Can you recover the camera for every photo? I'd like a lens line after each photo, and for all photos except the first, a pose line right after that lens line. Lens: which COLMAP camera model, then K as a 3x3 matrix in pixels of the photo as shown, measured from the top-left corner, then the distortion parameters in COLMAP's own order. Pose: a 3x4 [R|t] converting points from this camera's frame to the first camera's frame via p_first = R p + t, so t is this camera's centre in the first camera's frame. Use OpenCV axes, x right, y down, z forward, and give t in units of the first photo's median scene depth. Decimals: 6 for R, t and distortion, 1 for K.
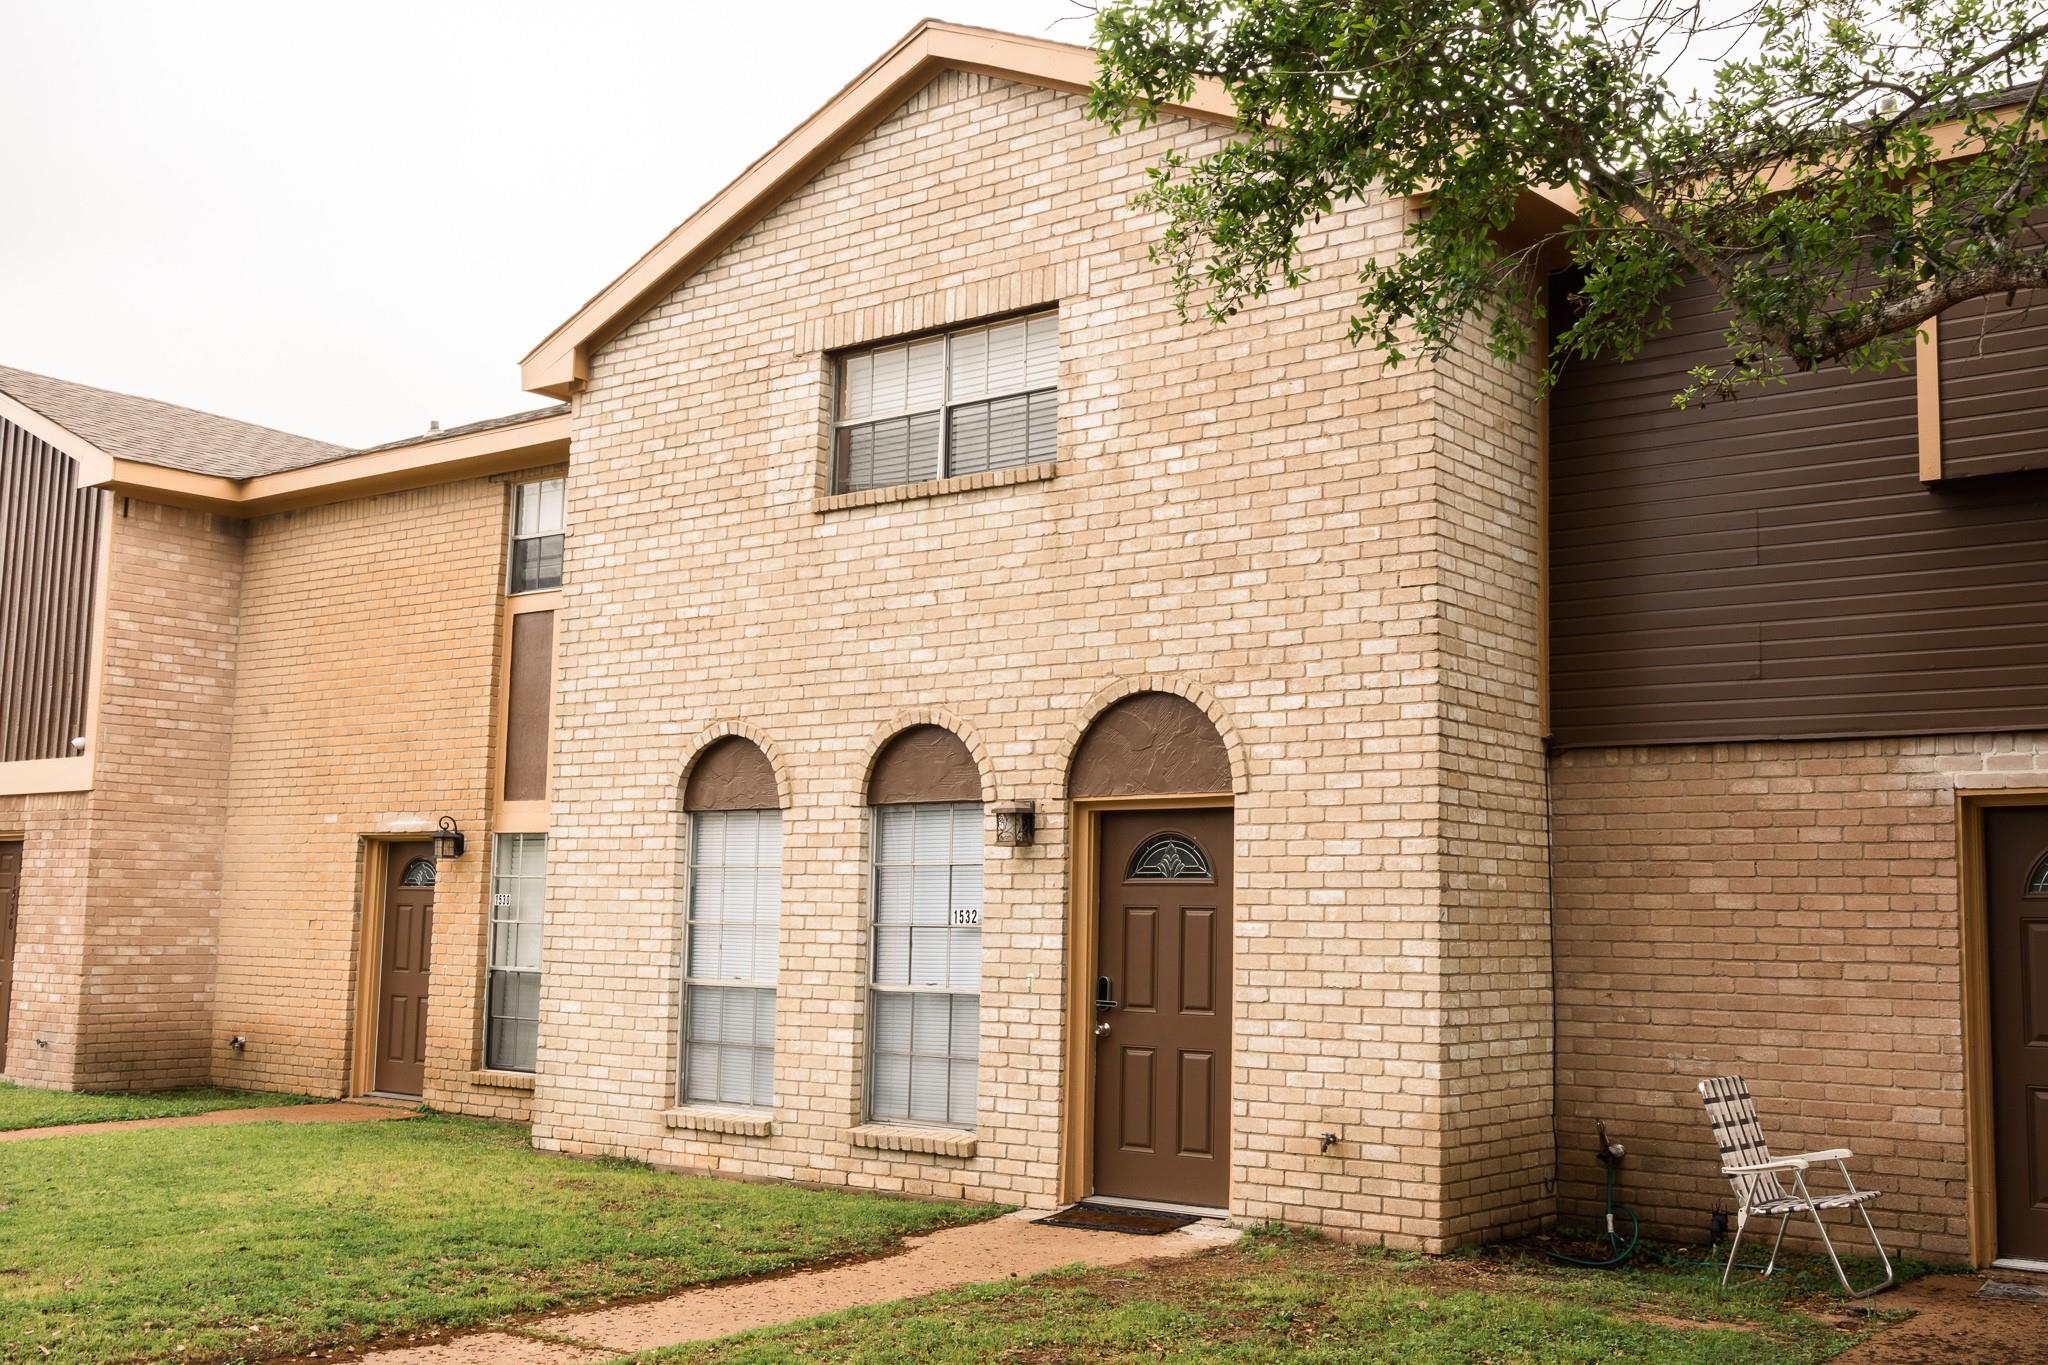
lens RADIAL K [[2058.1, 0, 1024.0], [0, 2058.1, 682.5], [0, 0, 1]] dist [-0.007984, -0.002962]
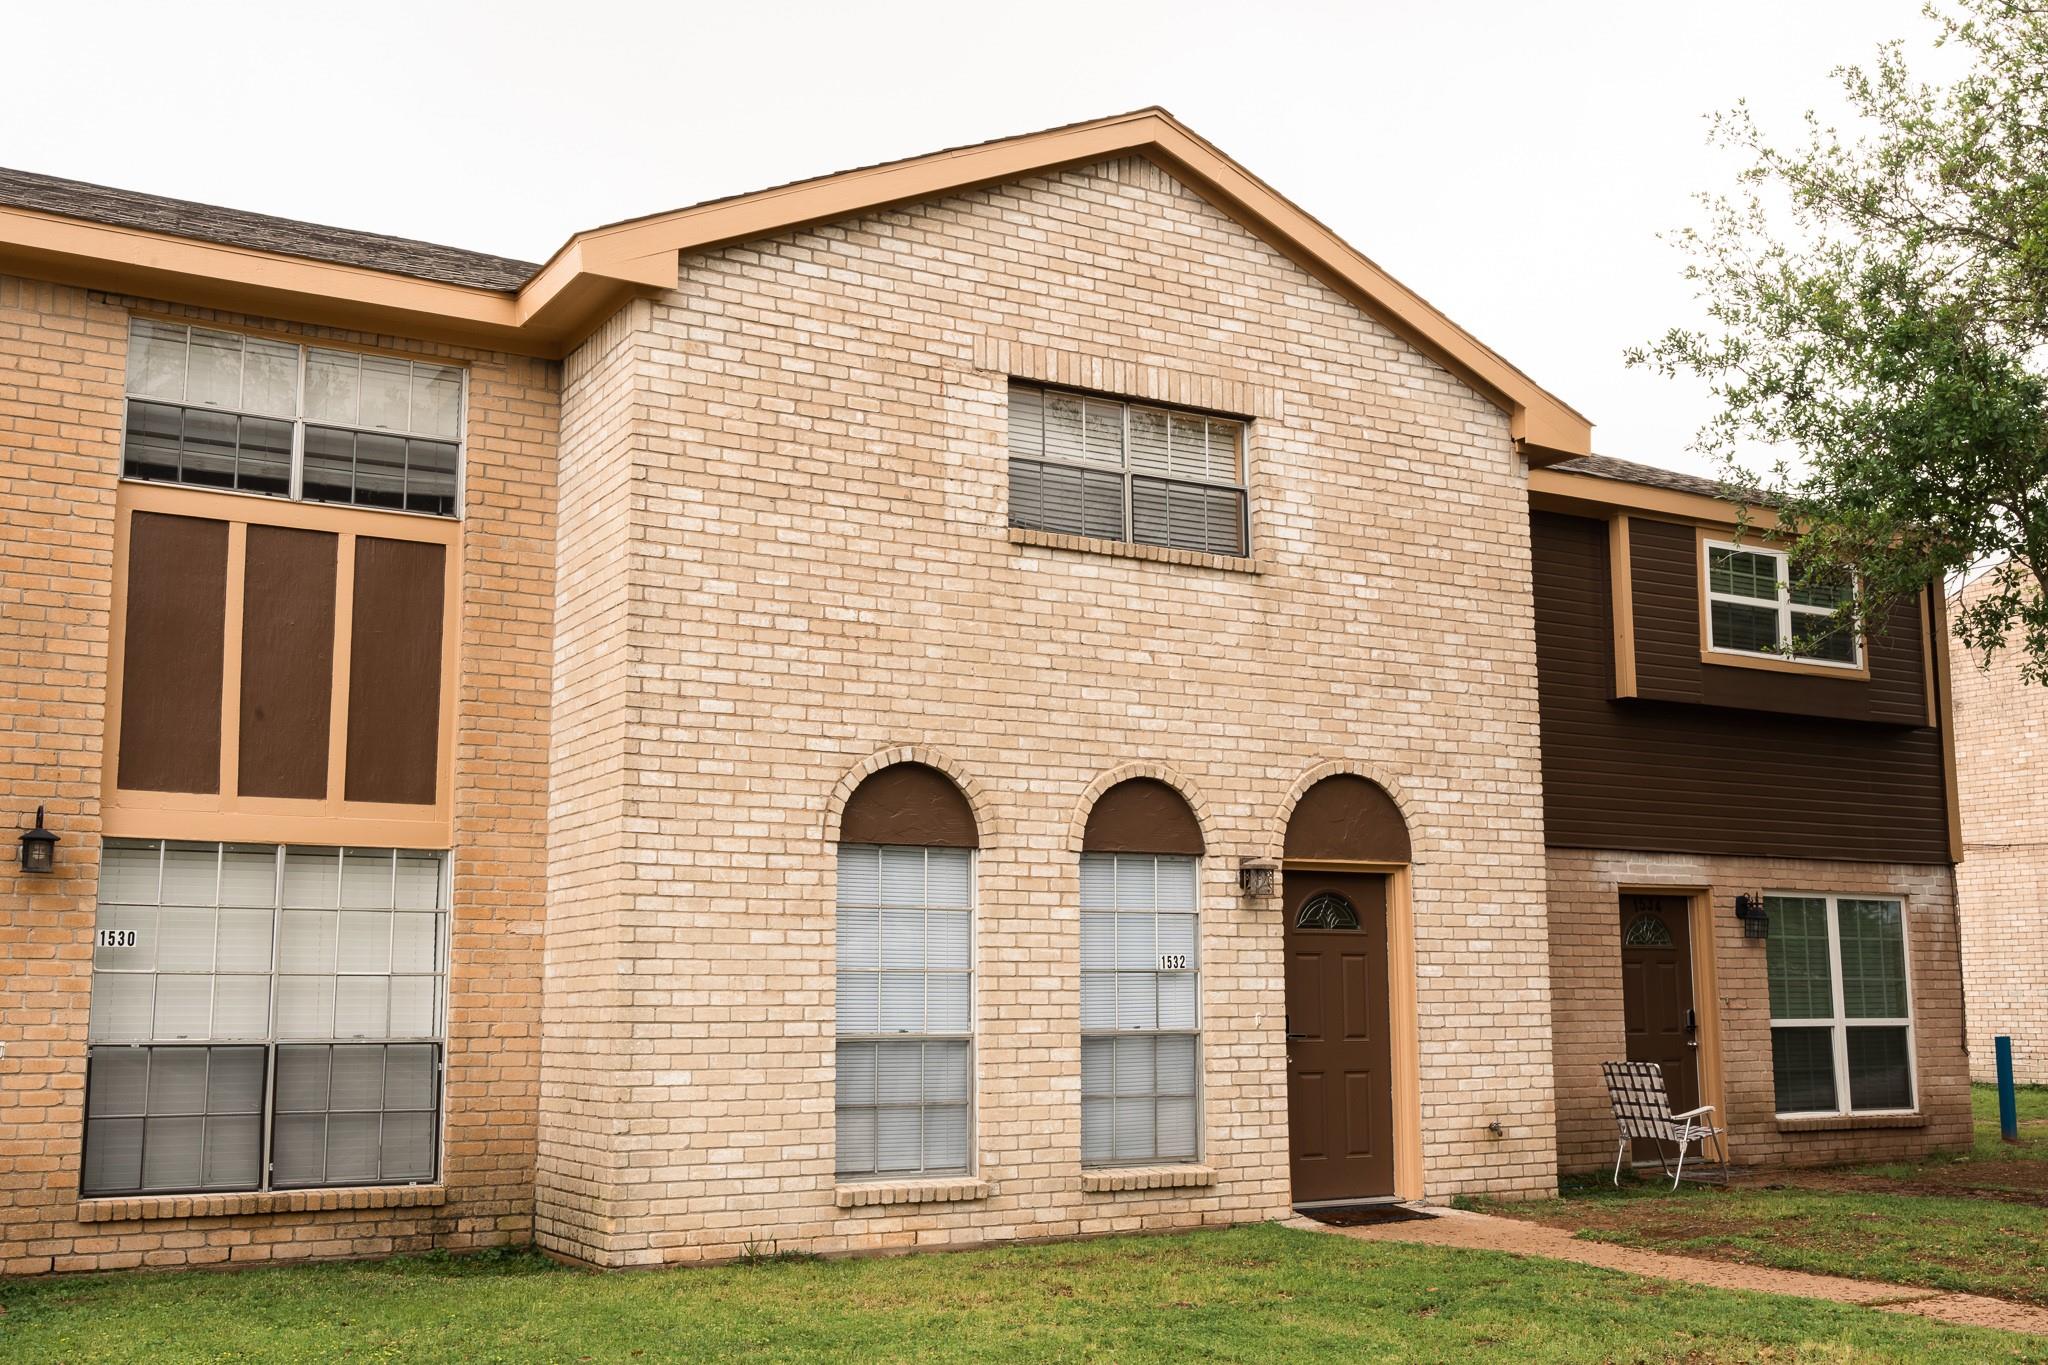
lens RADIAL K [[2107.3, 0, 1024.0], [0, 2107.3, 682.5], [0, 0, 1]] dist [-0.012343, -0.003764]
pose [[0.371403, 0.118157, 0.920923, -1.077534], [-0.103343, 0.990967, -0.085466, 0.071318], [-0.922703, -0.063428, 0.380259, 0.663592]]
